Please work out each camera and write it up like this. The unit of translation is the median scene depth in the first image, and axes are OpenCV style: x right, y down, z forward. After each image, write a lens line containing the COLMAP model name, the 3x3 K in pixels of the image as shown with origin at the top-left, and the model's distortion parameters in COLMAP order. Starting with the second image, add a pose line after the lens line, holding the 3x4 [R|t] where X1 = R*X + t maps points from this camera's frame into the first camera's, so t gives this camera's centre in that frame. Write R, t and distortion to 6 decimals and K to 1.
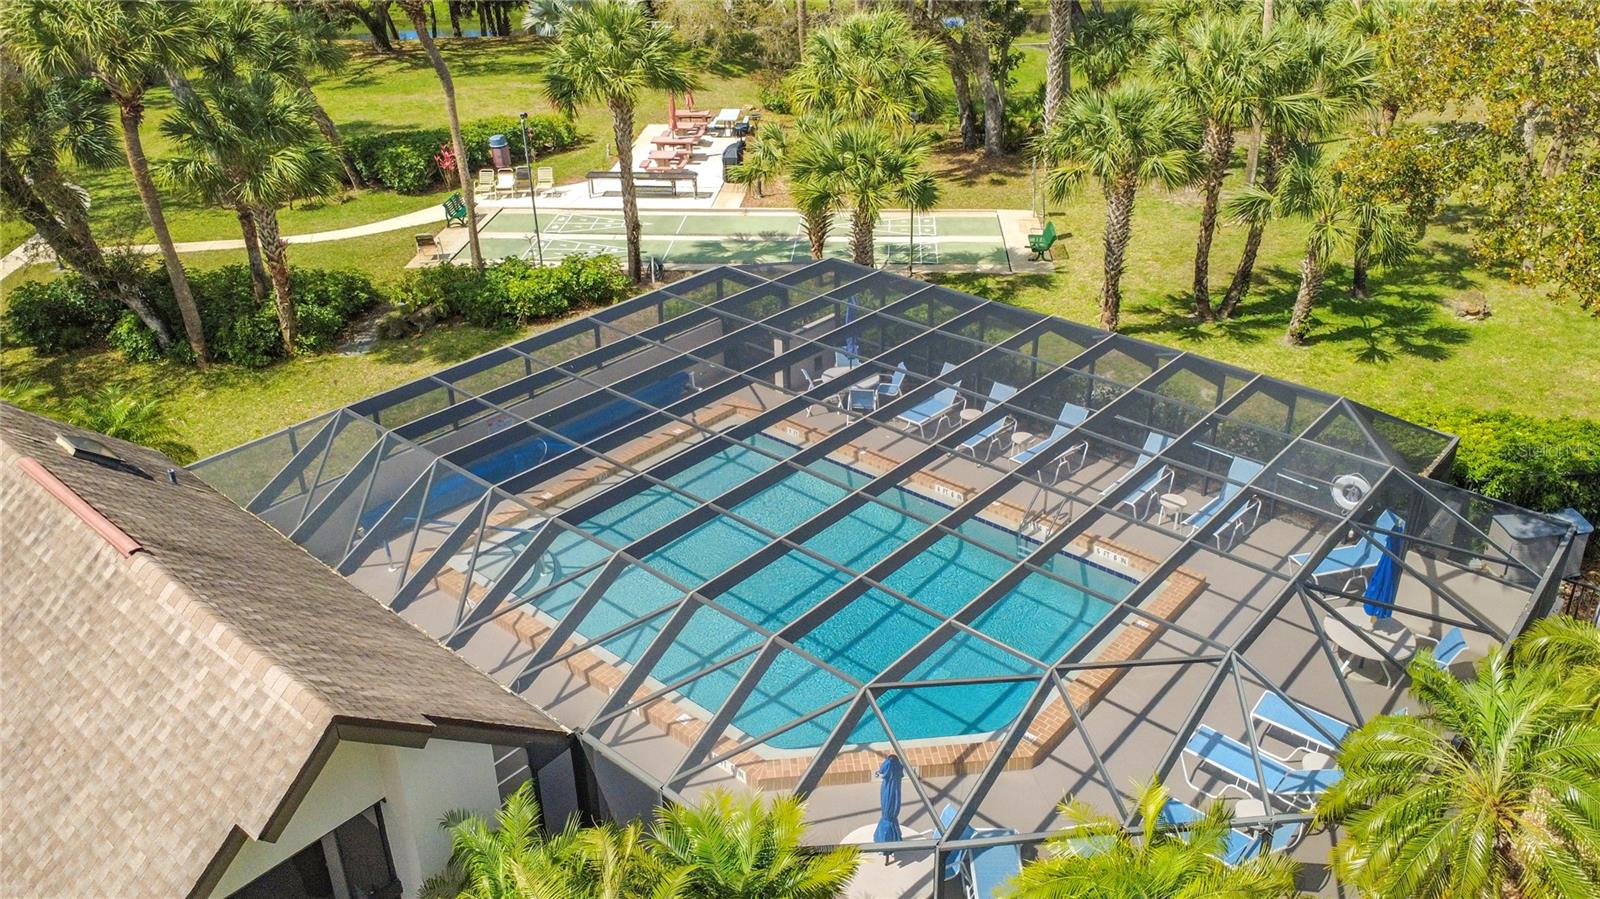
lens RADIAL K [[1189.2, 0, 799.8], [0, 1189.2, 477.9], [0, 0, 1]] dist [-0.002366, -0.002225]
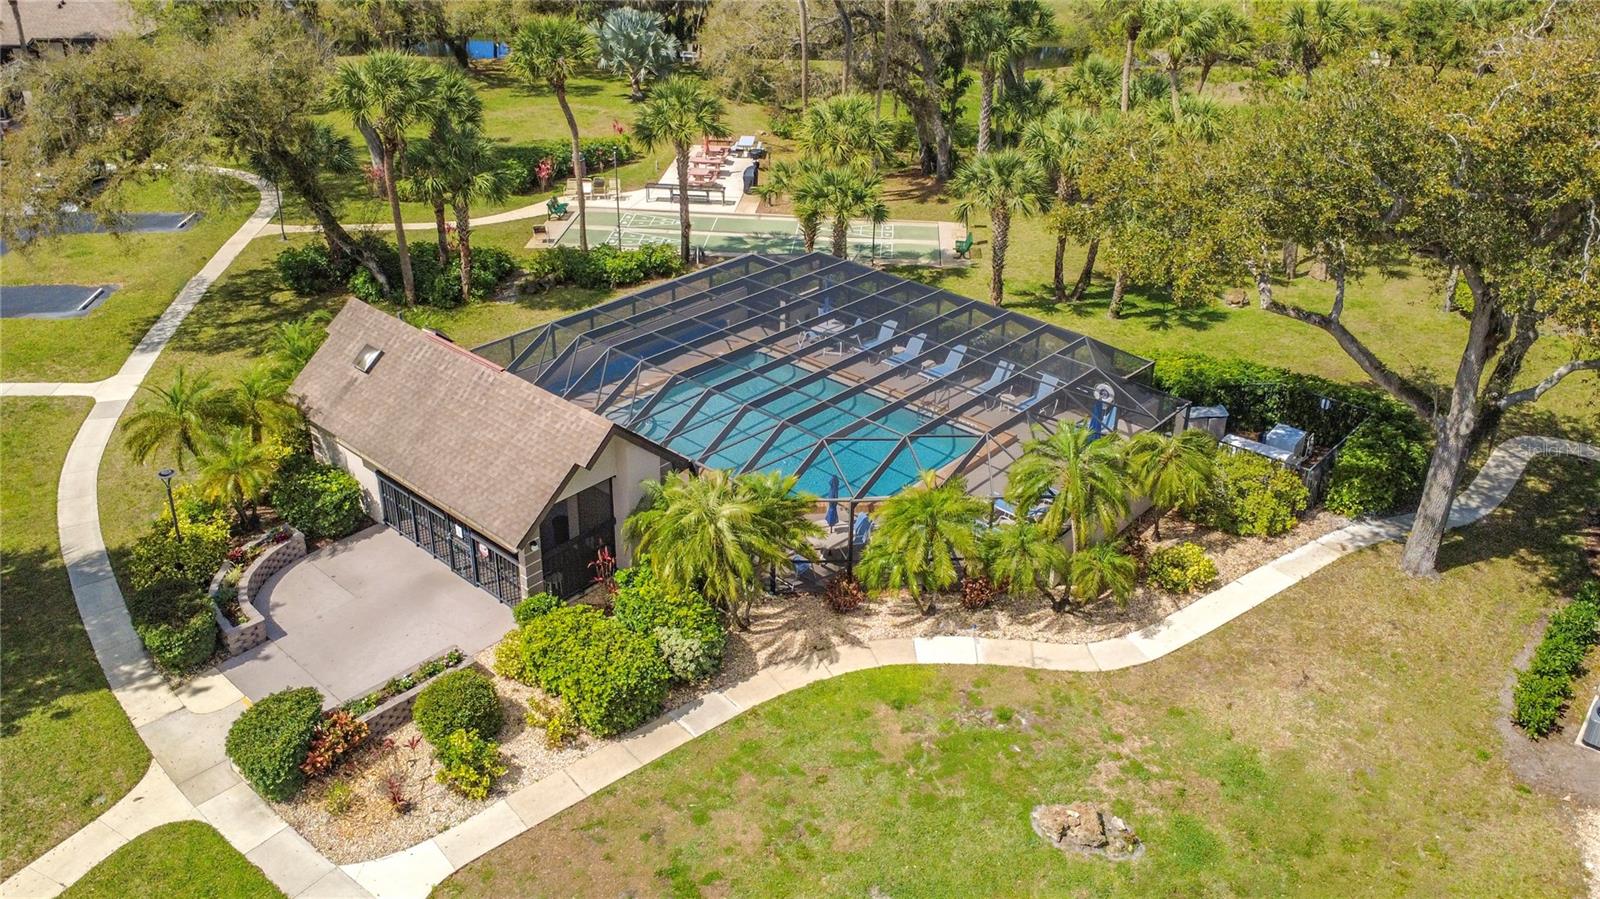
lens RADIAL K [[1195.8, 0, 800.0], [0, 1195.8, 449.5], [0, 0, 1]] dist [-0.005402, 0.002162]
pose [[0.999327, 0.034865, 0.011362, -0.005667], [-0.034665, 0.999249, -0.017315, 0.094710], [-0.011957, 0.016910, 0.999786, -0.522704]]
